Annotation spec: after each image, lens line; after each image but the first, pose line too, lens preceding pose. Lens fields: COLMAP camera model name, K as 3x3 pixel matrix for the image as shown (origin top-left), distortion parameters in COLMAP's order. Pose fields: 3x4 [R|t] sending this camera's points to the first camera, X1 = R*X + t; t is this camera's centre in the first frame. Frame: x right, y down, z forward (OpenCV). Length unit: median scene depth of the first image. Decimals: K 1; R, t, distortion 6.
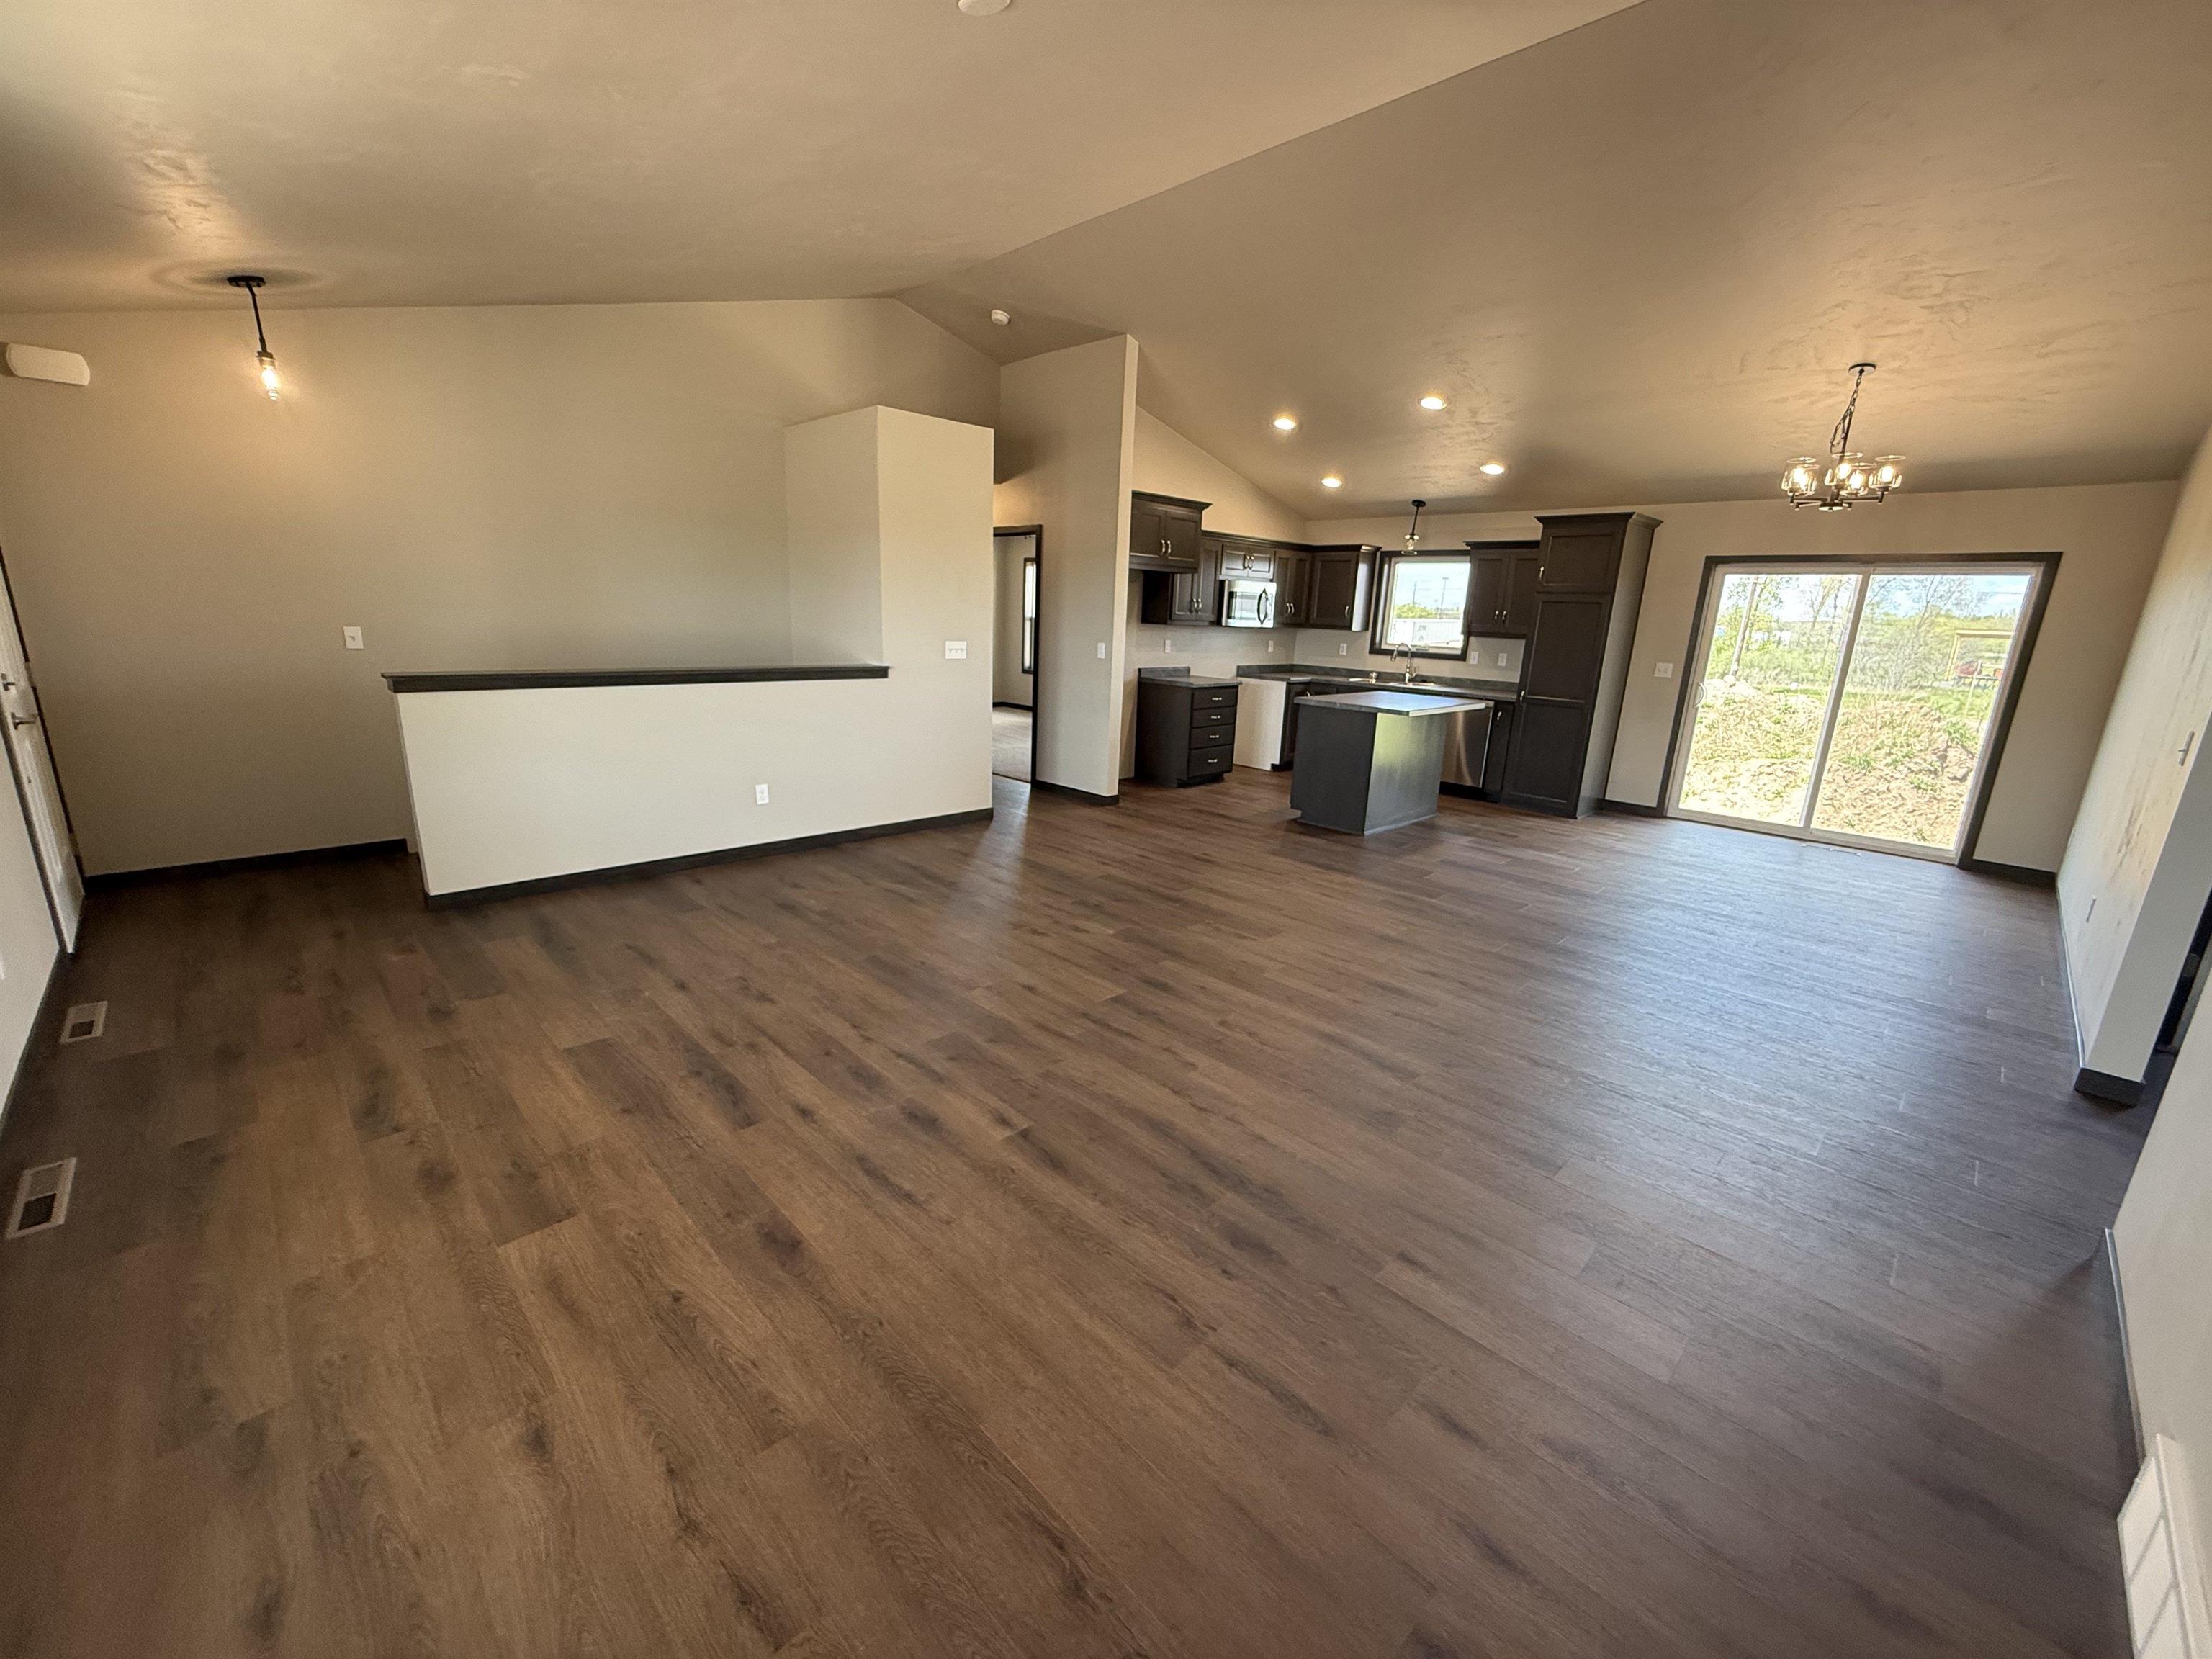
lens RADIAL K [[883.5, 0, 1106.0], [0, 883.5, 829.5], [0, 0, 1]] dist [0.001844, 0.000421]
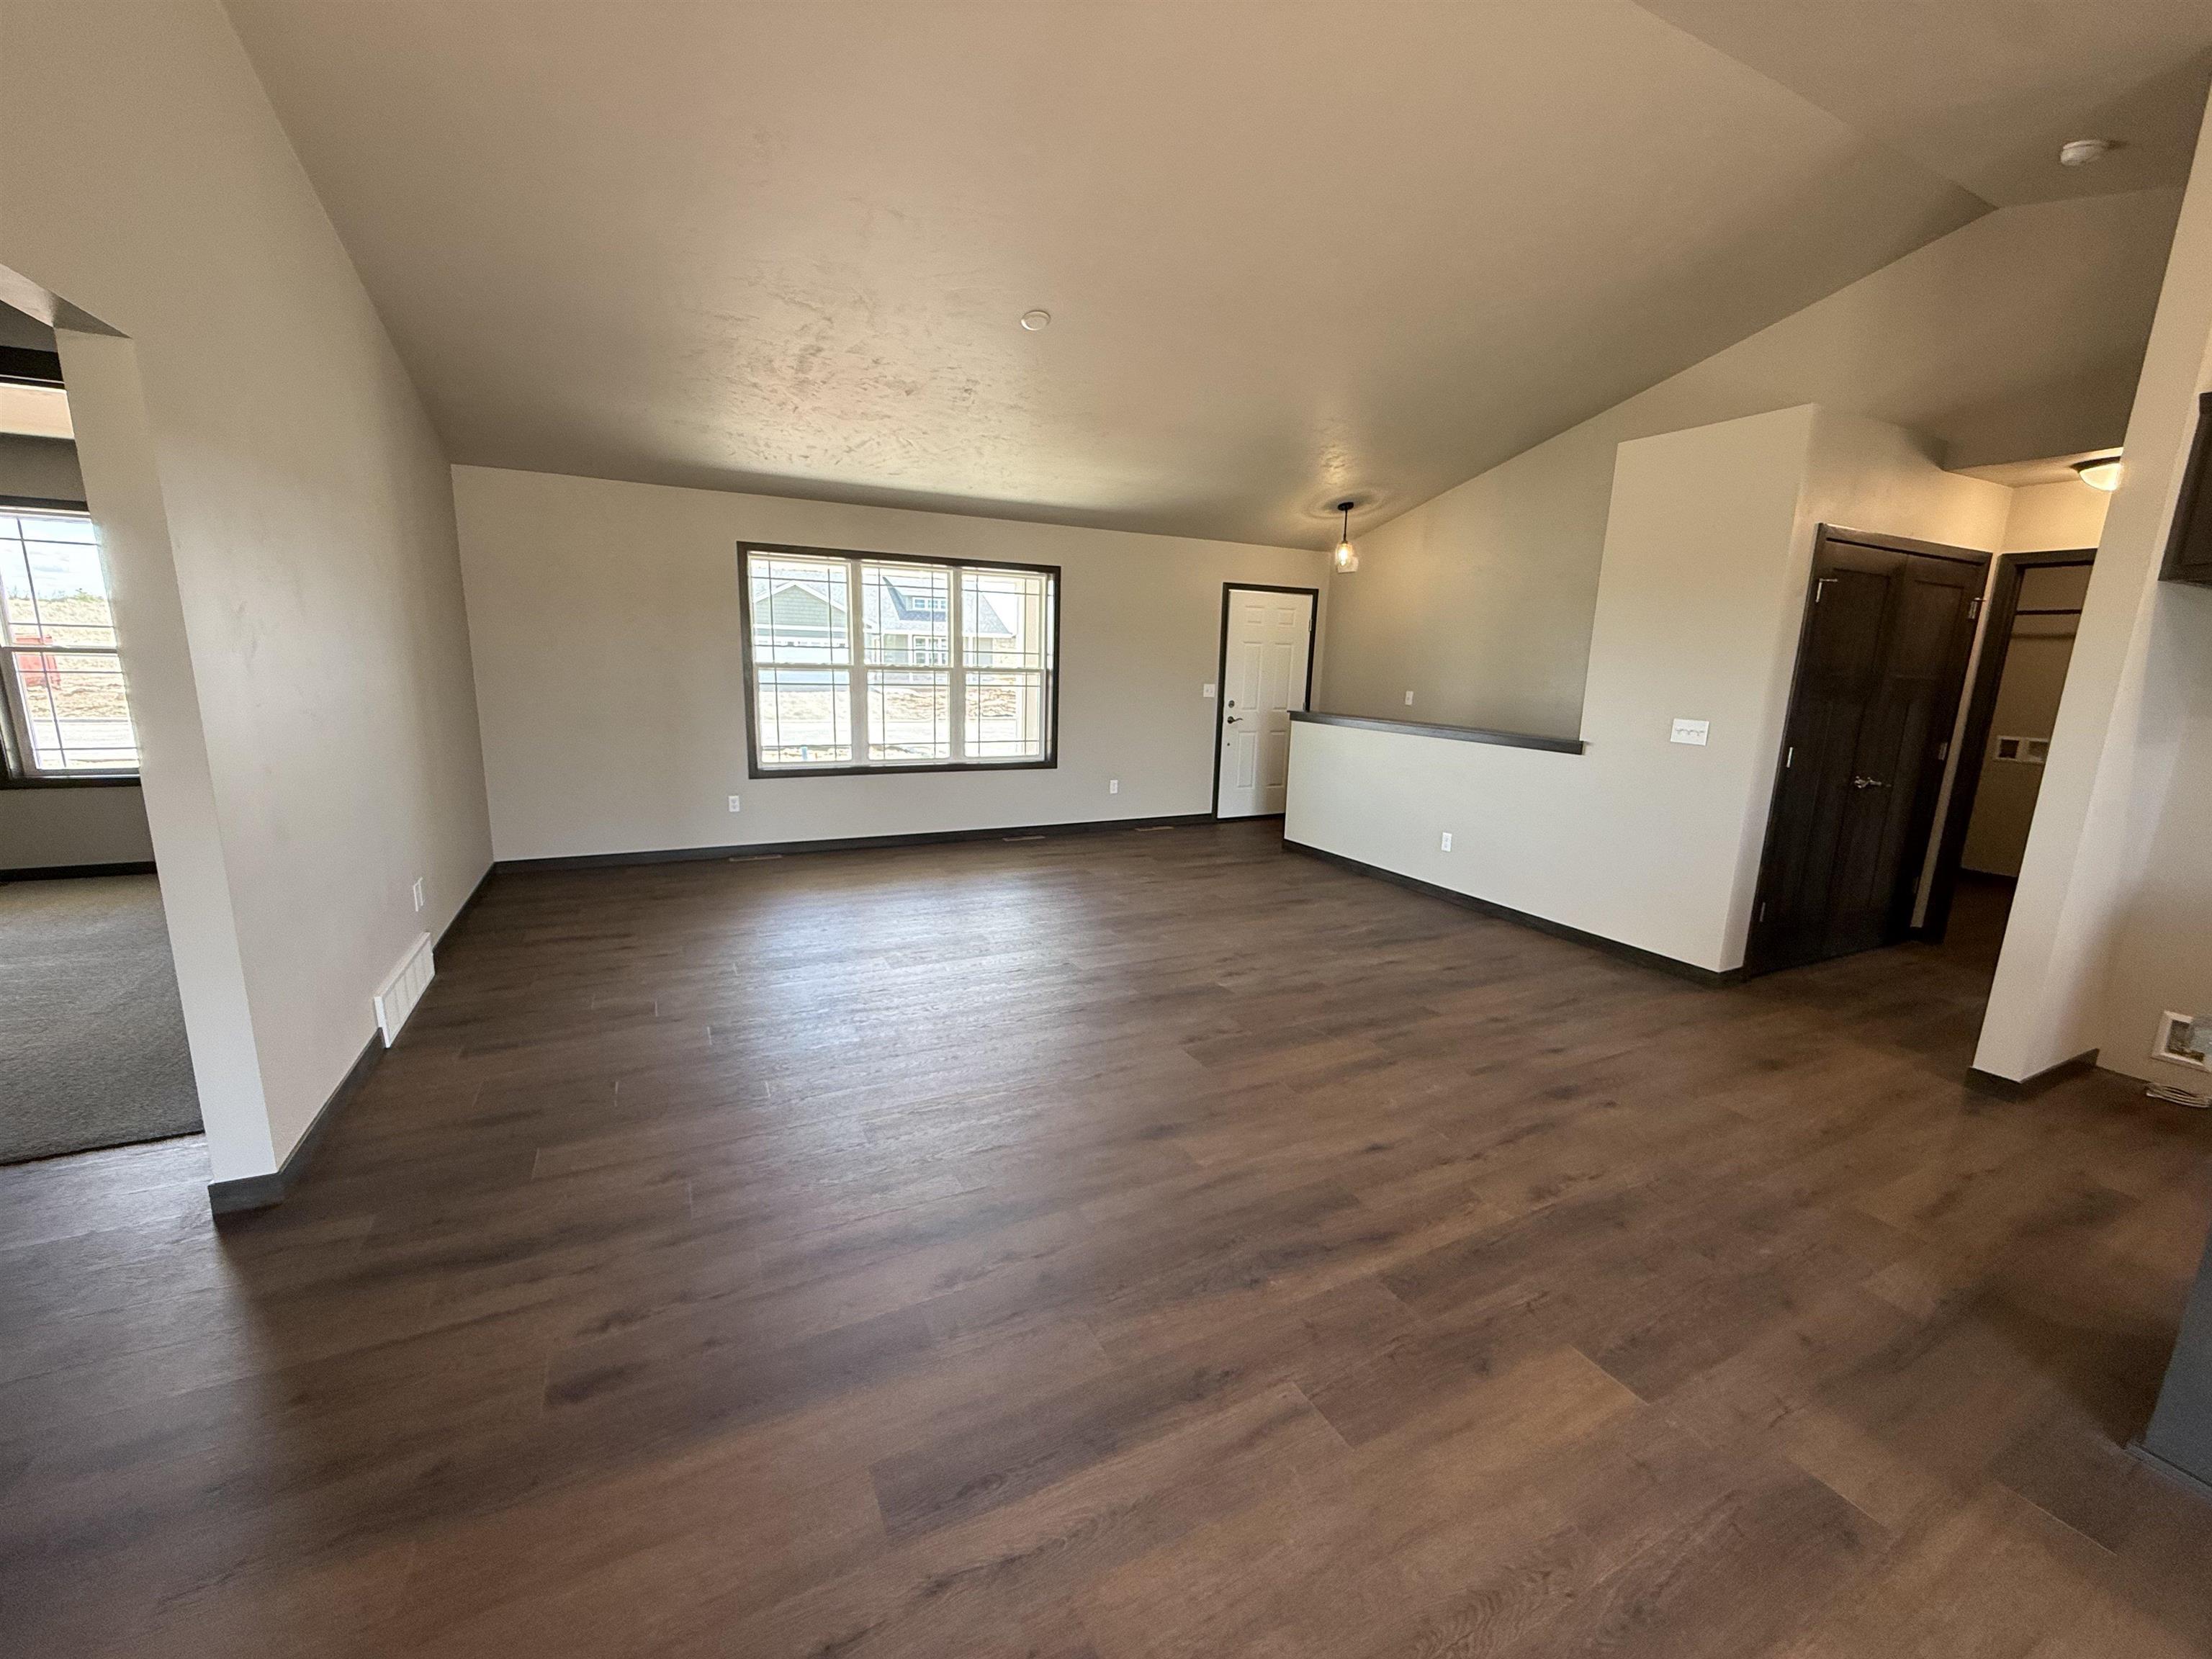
lens RADIAL K [[883.5, 0, 1106.0], [0, 883.5, 829.5], [0, 0, 1]] dist [0.001844, 0.000421]
pose [[-0.295311, 0.139158, -0.945212, 0.496593], [-0.273984, 0.935447, 0.223321, -0.118740], [0.915273, 0.324922, -0.238121, 0.566529]]
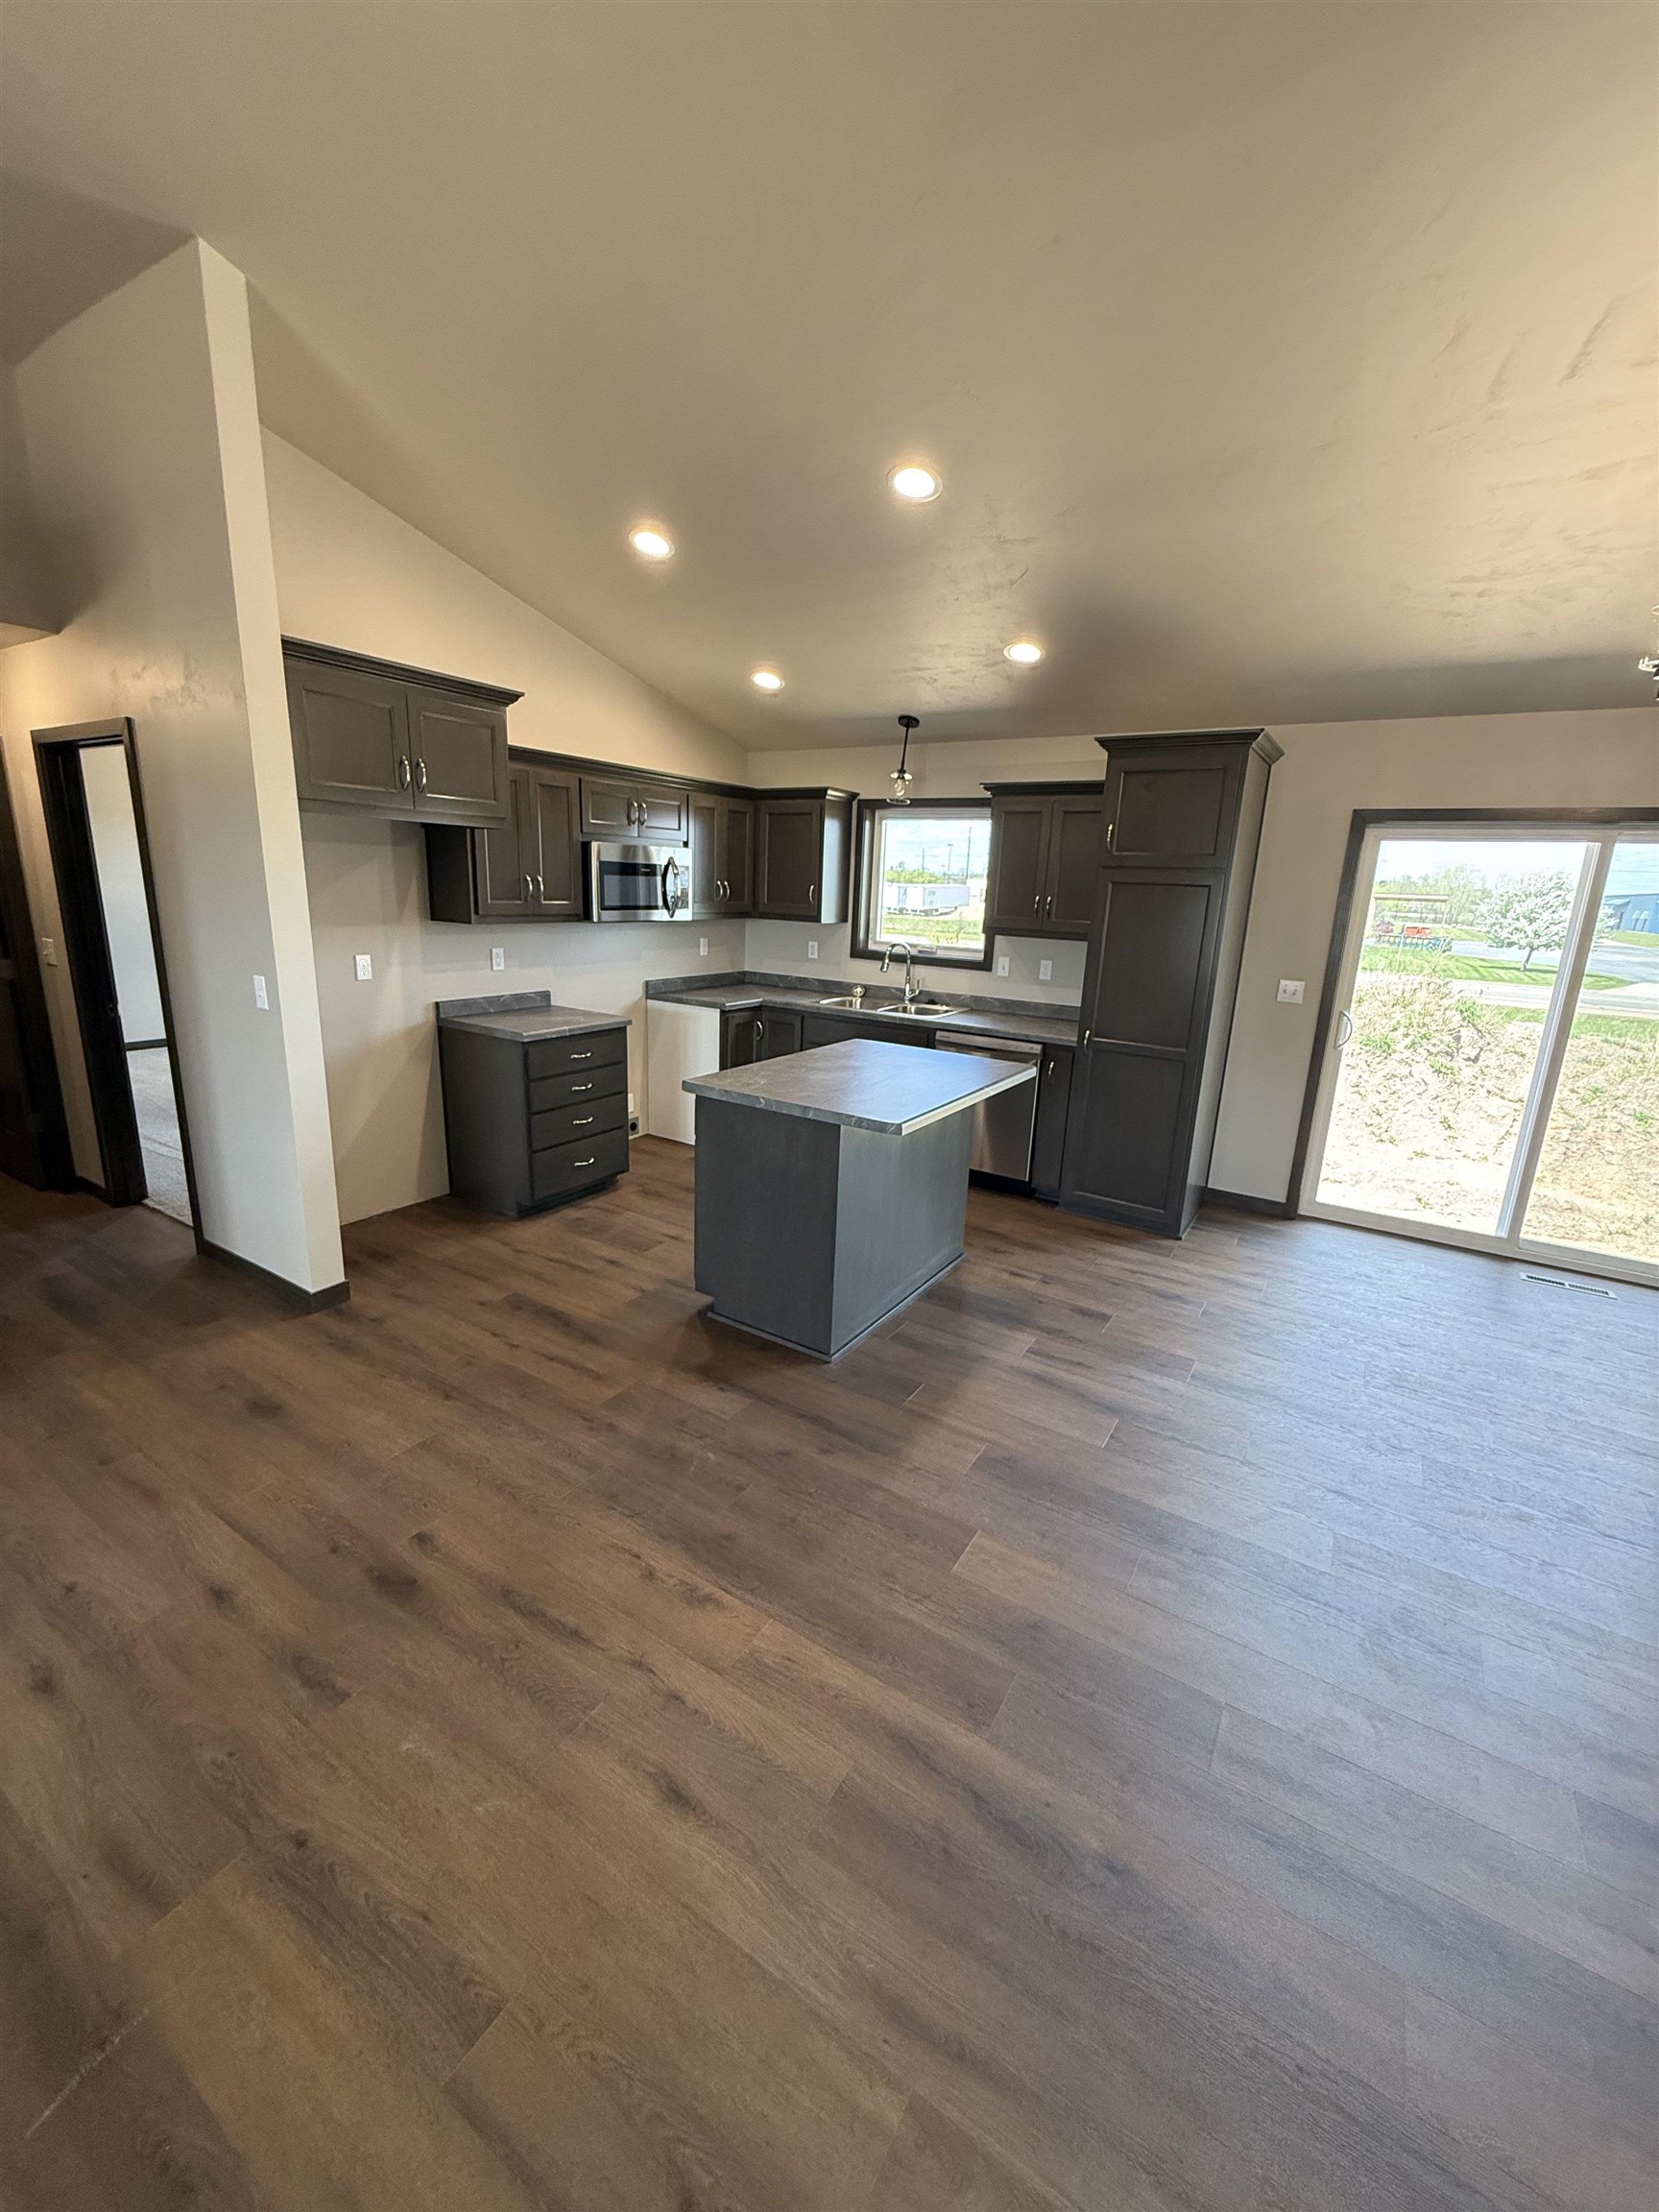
lens RADIAL K [[883.5, 0, 834.8], [0, 883.5, 1097.9], [0, 0, 1]] dist [0.001844, 0.000421]
pose [[0.973787, -0.055110, 0.220684, 0.154386], [0.054307, 0.998477, 0.009711, -0.115358], [-0.220883, 0.002528, 0.975297, 0.412783]]
